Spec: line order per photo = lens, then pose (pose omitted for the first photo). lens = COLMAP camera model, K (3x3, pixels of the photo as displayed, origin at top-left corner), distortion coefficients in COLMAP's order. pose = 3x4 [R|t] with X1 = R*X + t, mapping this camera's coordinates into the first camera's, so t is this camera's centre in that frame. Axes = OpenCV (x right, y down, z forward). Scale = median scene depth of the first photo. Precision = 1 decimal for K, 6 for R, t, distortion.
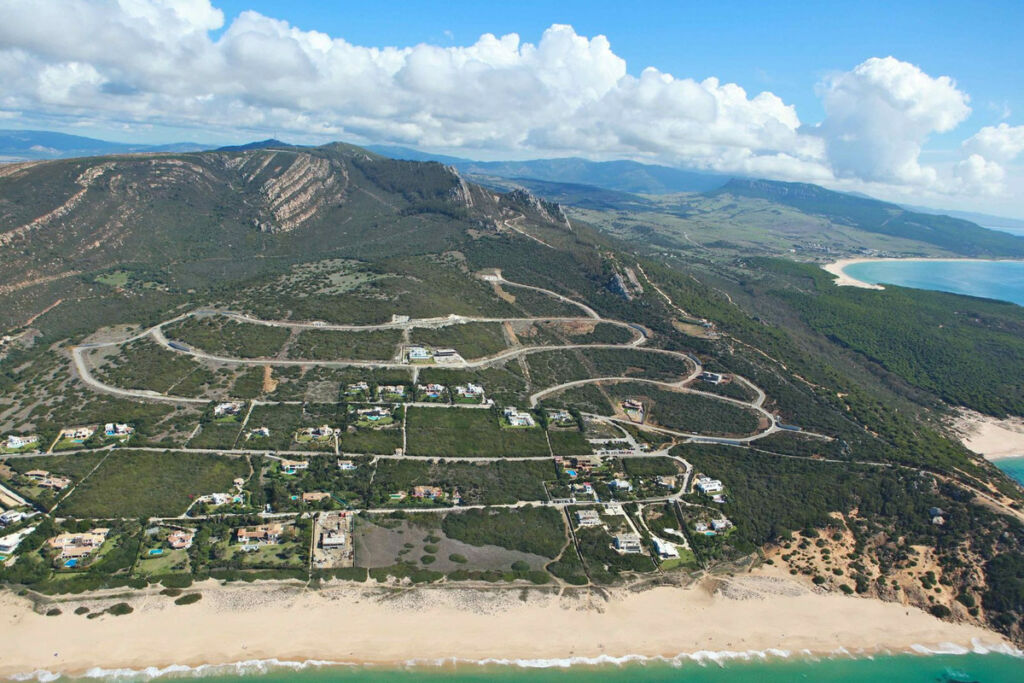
lens RADIAL K [[714.3, 0, 510.9], [0, 714.3, 346.1], [0, 0, 1]] dist [-0.110124, 0.084723]
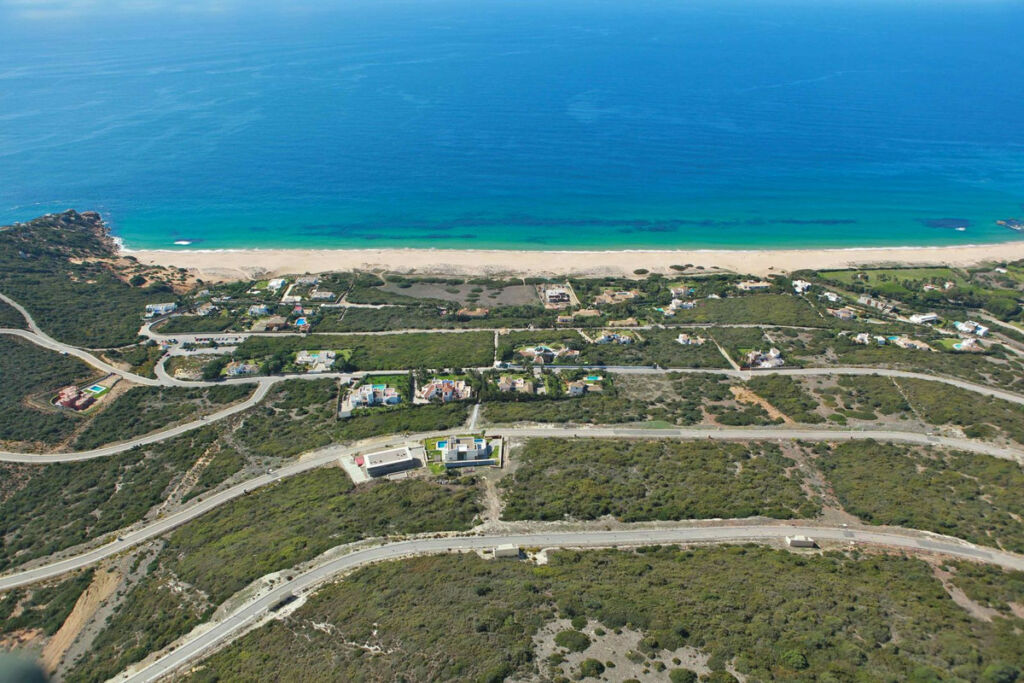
lens RADIAL K [[706.7, 0, 512.0], [0, 706.7, 341.5], [0, 0, 1]] dist [-0.107558, 0.077968]
pose [[-0.989618, -0.121556, 0.076690, -0.206339], [-0.038474, 0.738160, 0.673527, -0.337933], [-0.138481, 0.663584, -0.735173, 1.430668]]
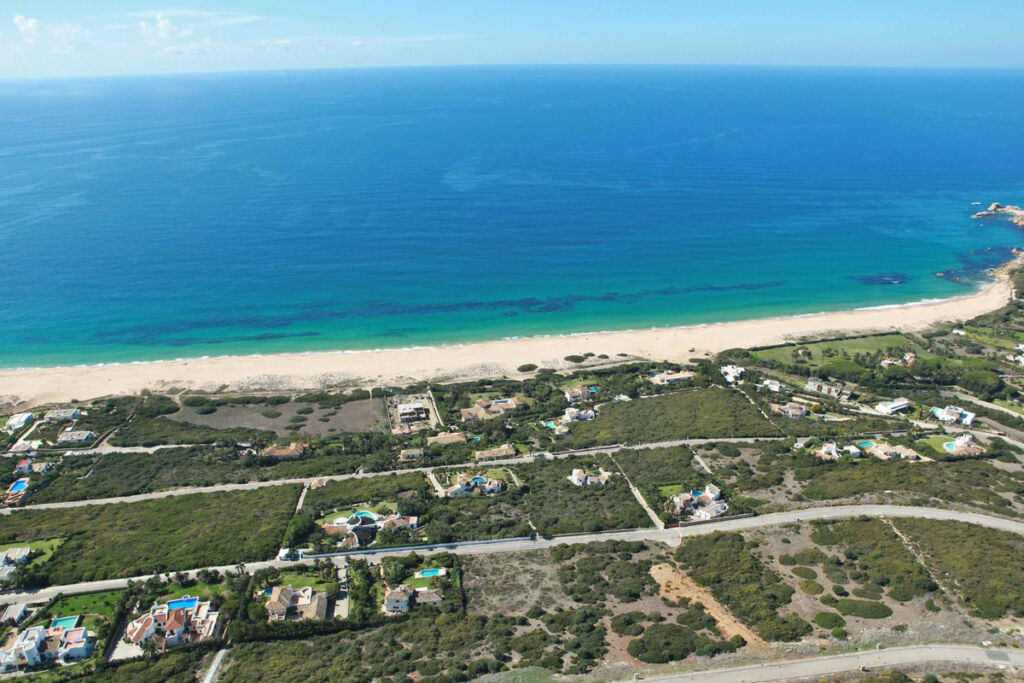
lens RADIAL K [[736.1, 0, 512.0], [0, 736.1, 341.5], [0, 0, 1]] dist [-0.113297, 0.080454]
pose [[-0.998452, -0.047562, -0.028838, -0.255845], [-0.055447, 0.810092, 0.583675, -0.239505], [-0.004399, 0.584370, -0.811475, 1.246258]]
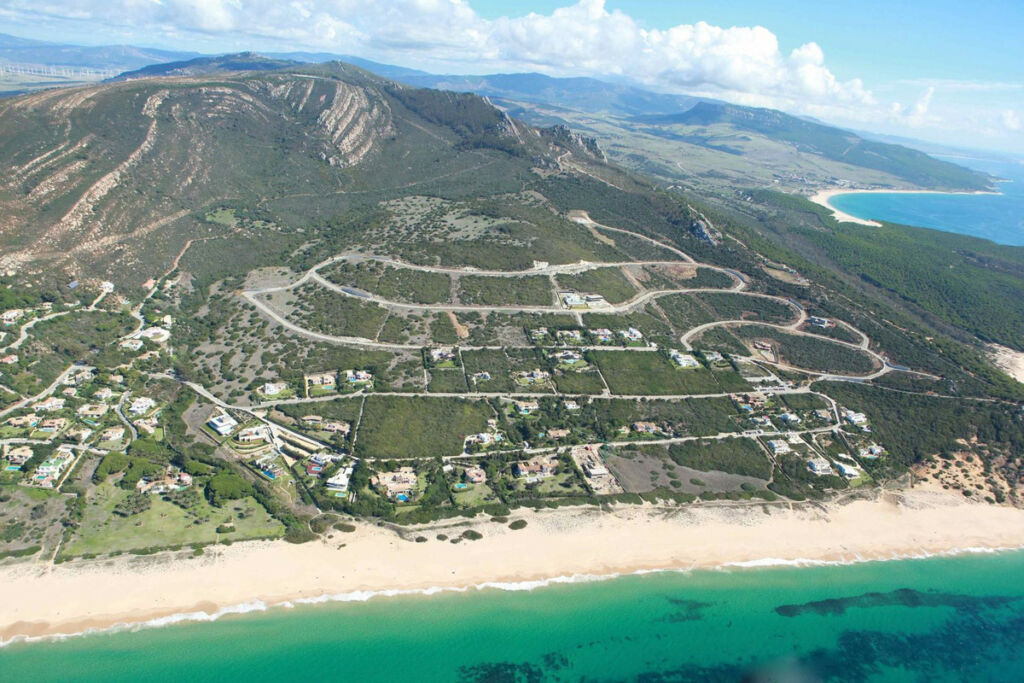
lens RADIAL K [[706.7, 0, 512.0], [0, 706.7, 341.5], [0, 0, 1]] dist [-0.107558, 0.077968]
pose [[0.996463, -0.000092, 0.084030, -0.367140], [-0.009556, 0.993387, 0.114413, -0.057155], [-0.083485, -0.114811, 0.989873, -0.106099]]
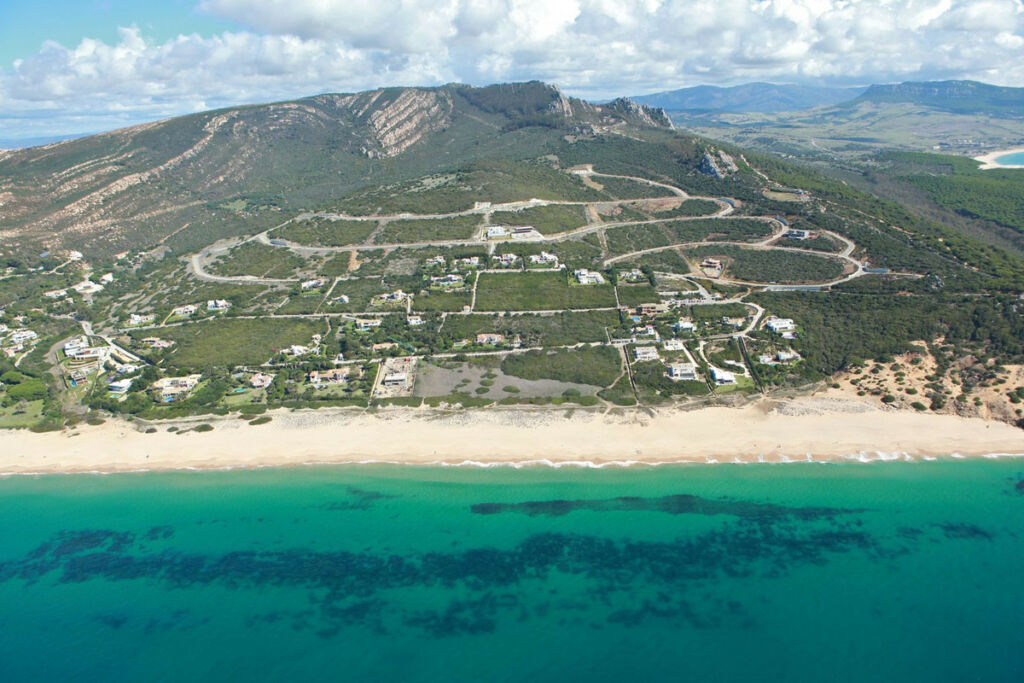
lens RADIAL K [[706.7, 0, 512.0], [0, 706.7, 341.5], [0, 0, 1]] dist [-0.107558, 0.077968]
pose [[0.978940, -0.050709, -0.197749, 0.098115], [0.063772, 0.996144, 0.060253, 0.125097], [0.193931, -0.071595, 0.978399, 0.000075]]
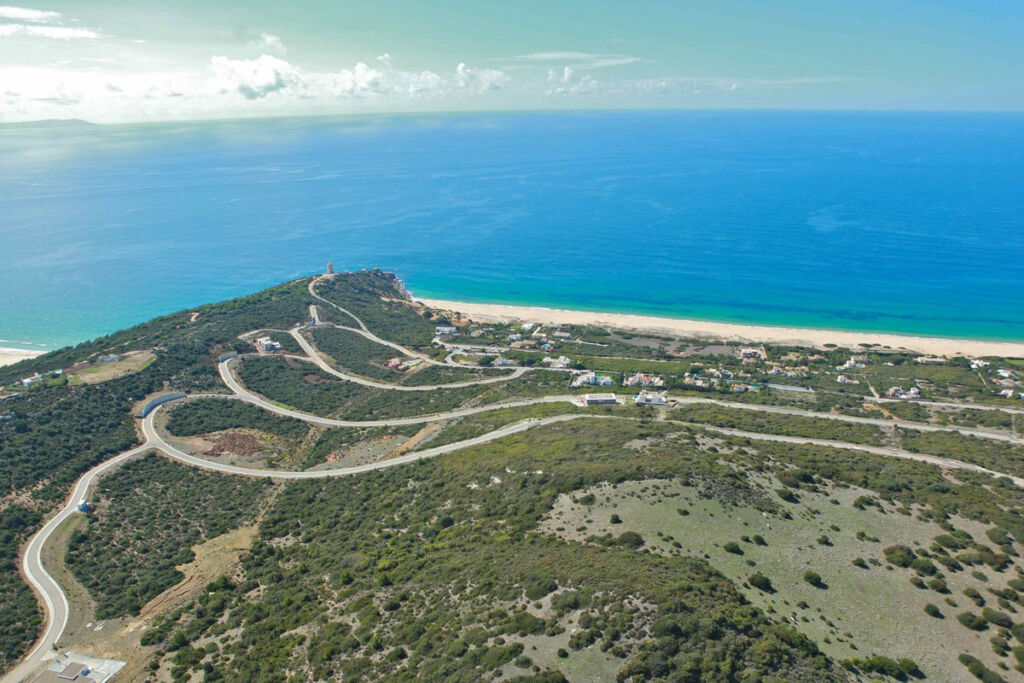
lens RADIAL K [[749.3, 0, 512.9], [0, 749.3, 342.3], [0, 0, 1]] dist [-0.118768, 0.110760]
pose [[-0.898698, -0.188107, 0.396179, -0.304545], [0.060708, 0.841294, 0.537158, -0.424581], [-0.434346, 0.506794, -0.744649, 1.713760]]
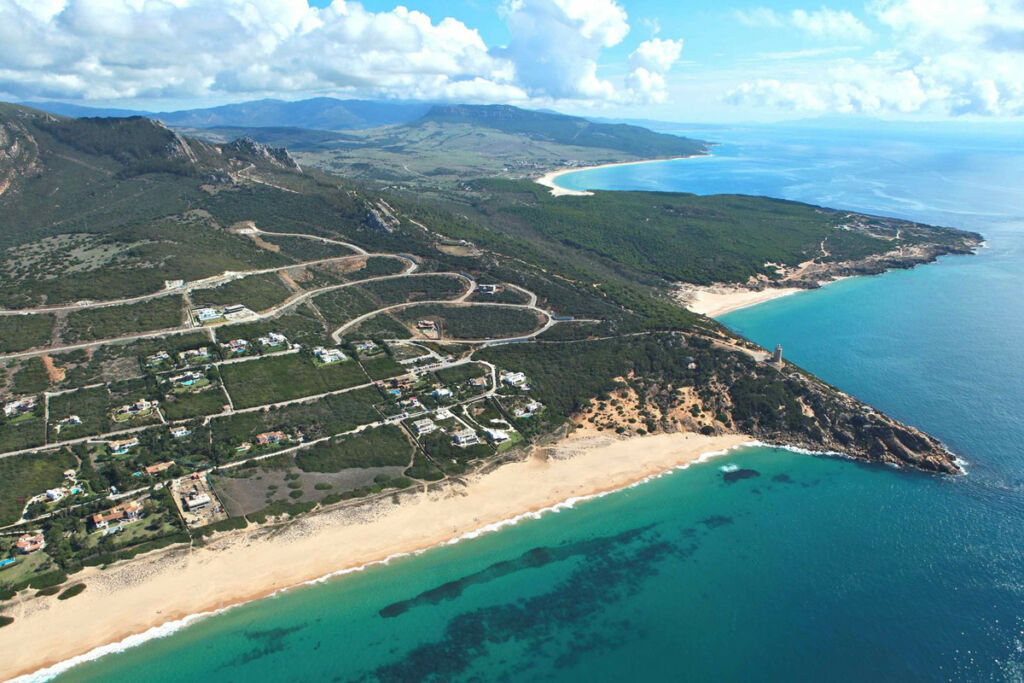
lens RADIAL K [[714.3, 0, 510.9], [0, 714.3, 346.1], [0, 0, 1]] dist [-0.110124, 0.084723]
pose [[0.914802, -0.191488, 0.355625, -0.114500], [0.159694, 0.980208, 0.117003, 0.008021], [-0.370991, -0.050243, 0.927276, -0.067730]]
